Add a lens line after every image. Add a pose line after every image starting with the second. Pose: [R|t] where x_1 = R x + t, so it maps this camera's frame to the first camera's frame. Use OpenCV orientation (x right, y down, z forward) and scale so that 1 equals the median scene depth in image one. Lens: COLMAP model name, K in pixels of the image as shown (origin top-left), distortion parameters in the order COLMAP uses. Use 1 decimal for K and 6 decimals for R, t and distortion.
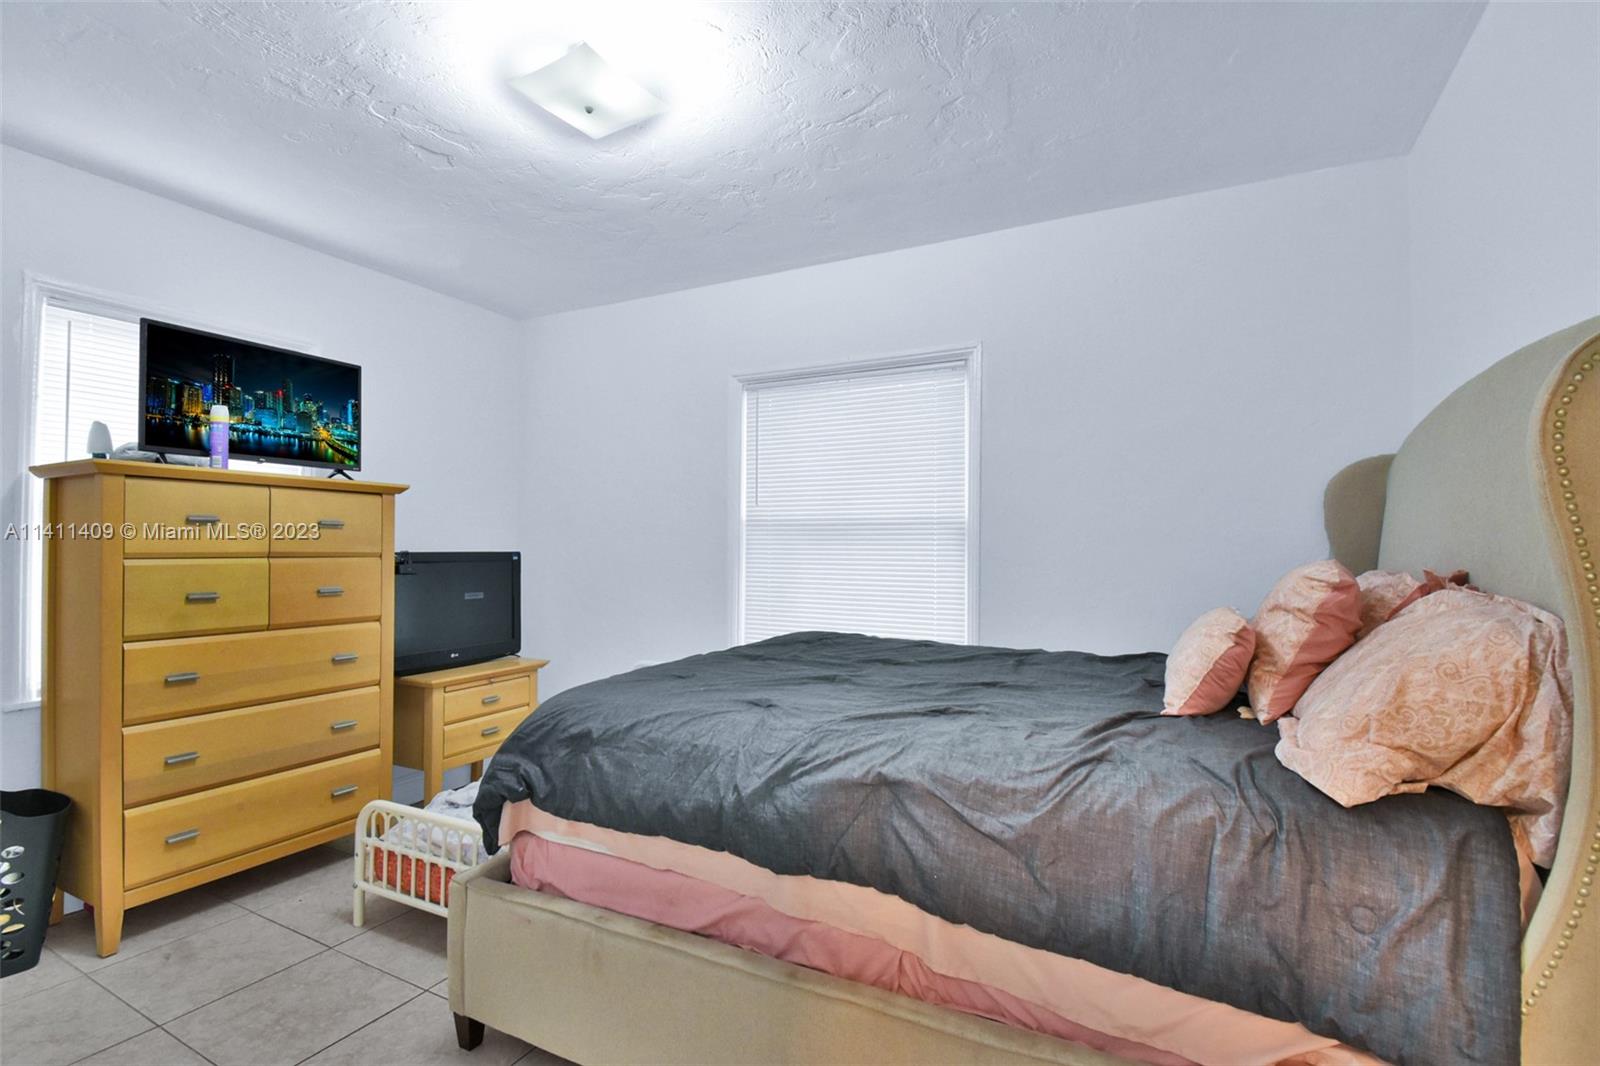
lens RADIAL K [[742.7, 0, 814.4], [0, 742.7, 544.0], [0, 0, 1]] dist [0.033447, -0.022782]
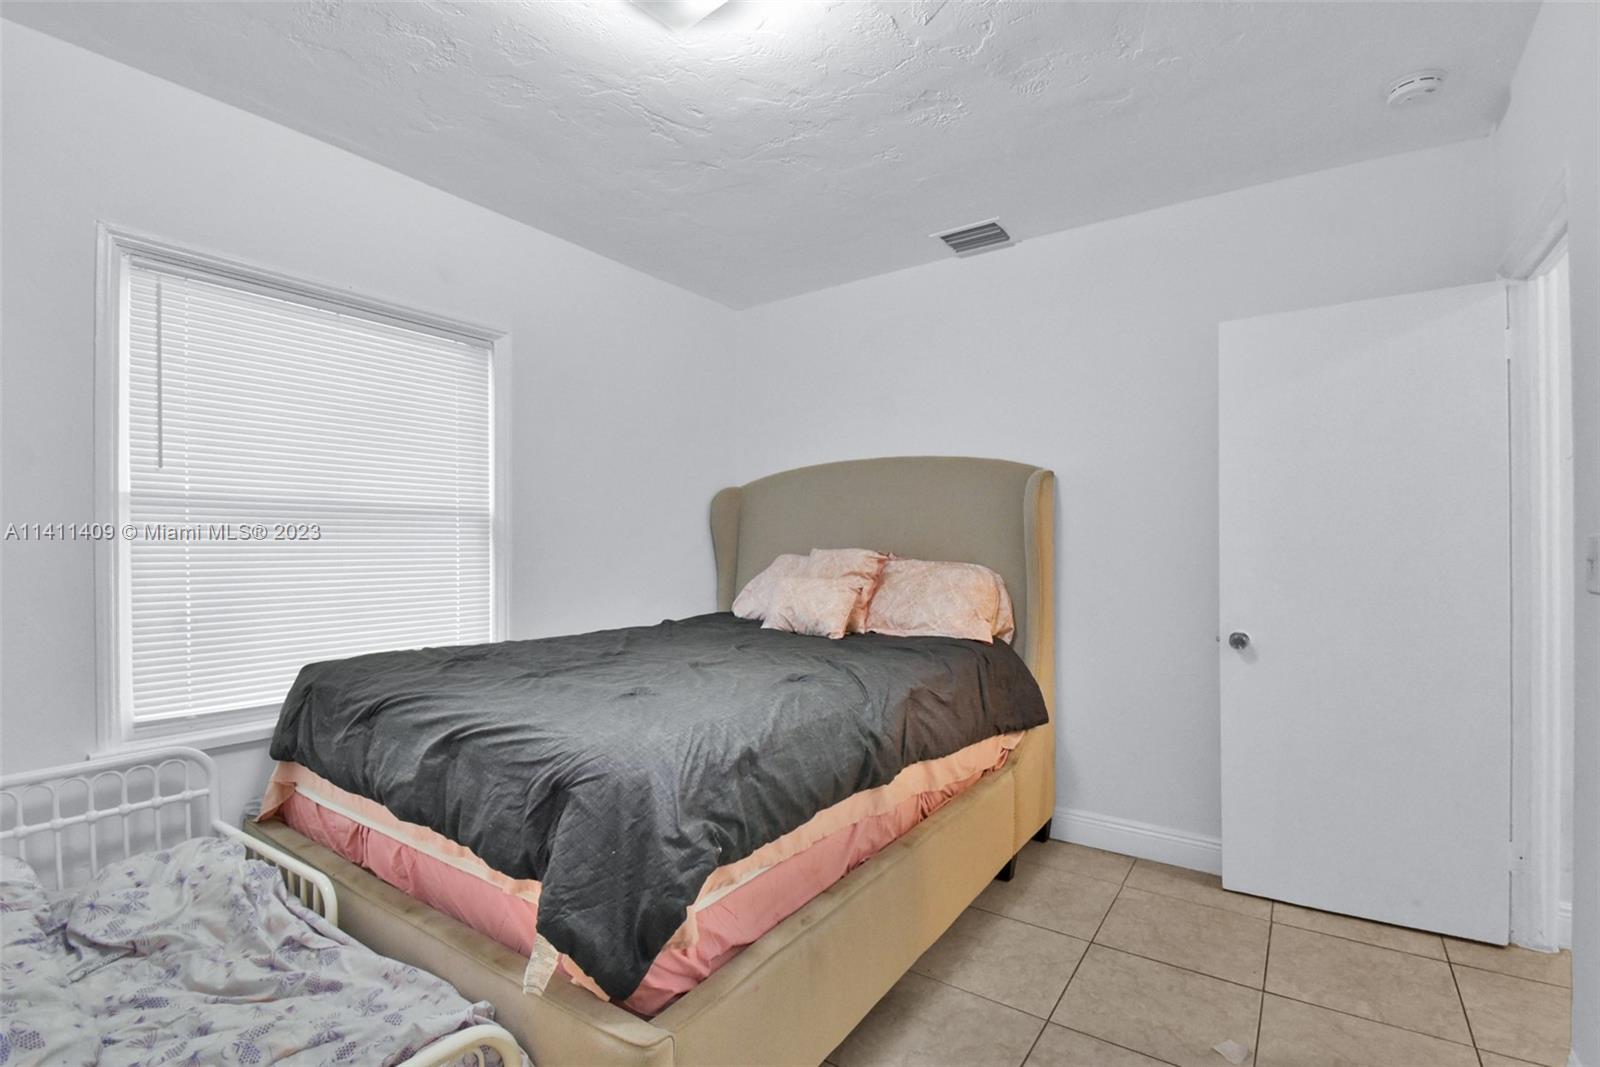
lens RADIAL K [[742.7, 0, 814.4], [0, 742.7, 544.5], [0, 0, 1]] dist [0.033447, -0.022782]
pose [[0.131277, -0.005536, 0.991330, -0.682945], [-0.004165, 0.999973, 0.006136, 0.001368], [-0.991337, -0.004935, 0.131250, 0.471853]]
